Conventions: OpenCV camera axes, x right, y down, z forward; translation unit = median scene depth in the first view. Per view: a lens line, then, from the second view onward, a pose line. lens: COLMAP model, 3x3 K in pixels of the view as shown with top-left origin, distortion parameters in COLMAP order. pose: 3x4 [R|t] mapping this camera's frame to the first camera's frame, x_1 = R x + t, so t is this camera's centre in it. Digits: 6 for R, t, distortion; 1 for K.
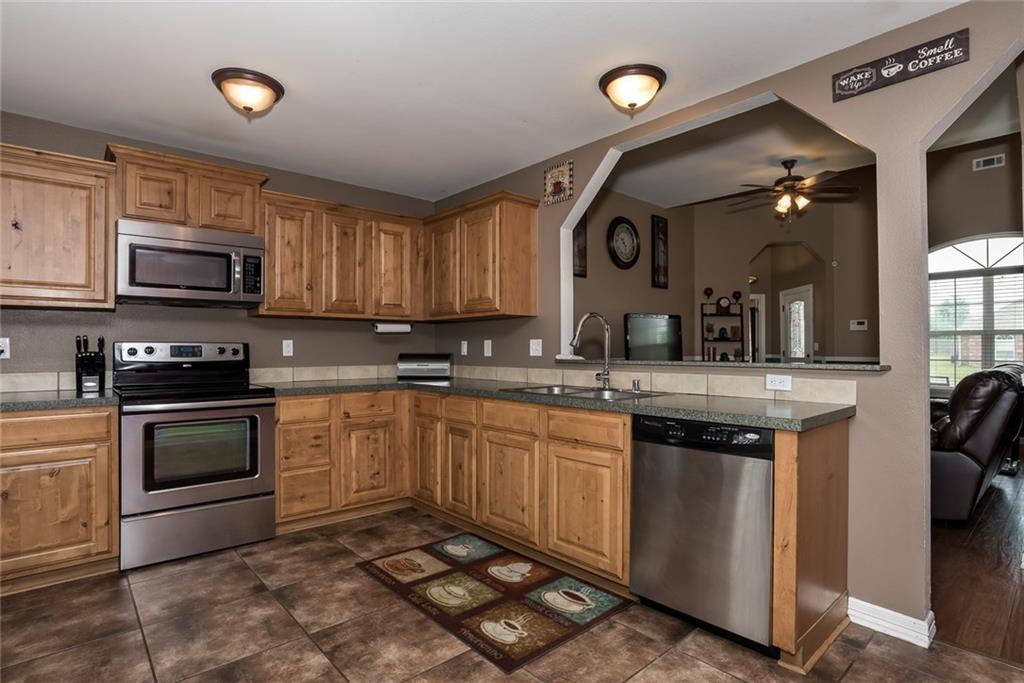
lens RADIAL K [[526.6, 0, 513.1], [0, 526.6, 343.5], [0, 0, 1]] dist [-0.018866, 0.002729]
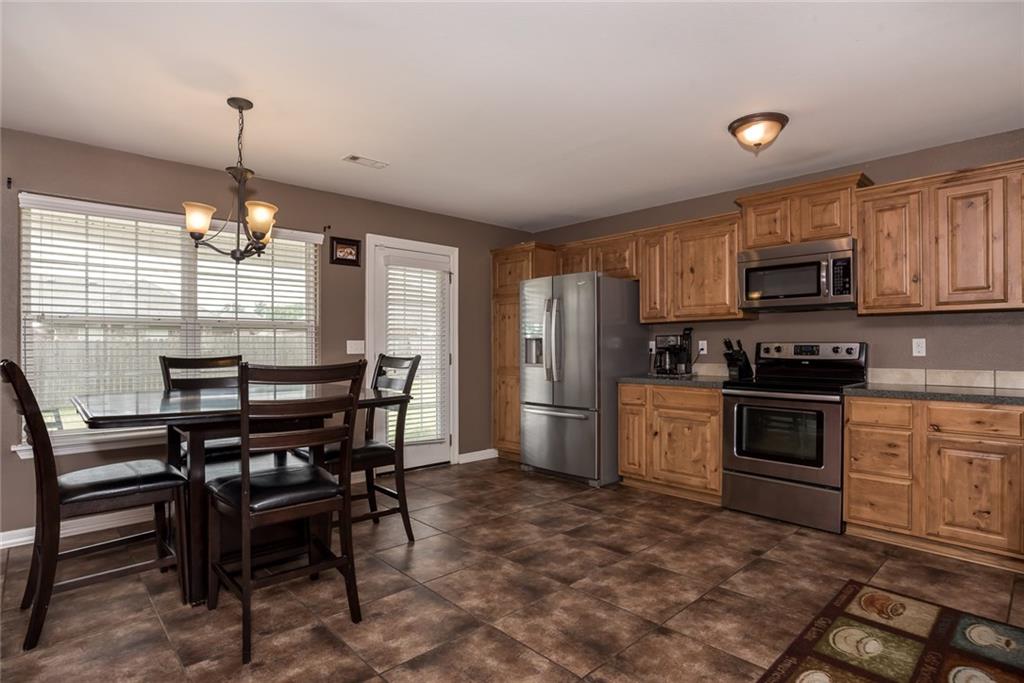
lens RADIAL K [[526.6, 0, 516.6], [0, 526.6, 343.3], [0, 0, 1]] dist [-0.018866, 0.002729]
pose [[0.034580, -0.009308, -0.999359, 0.553977], [0.005670, 0.999942, -0.009118, 0.007114], [0.999386, -0.005351, 0.034631, 0.349673]]
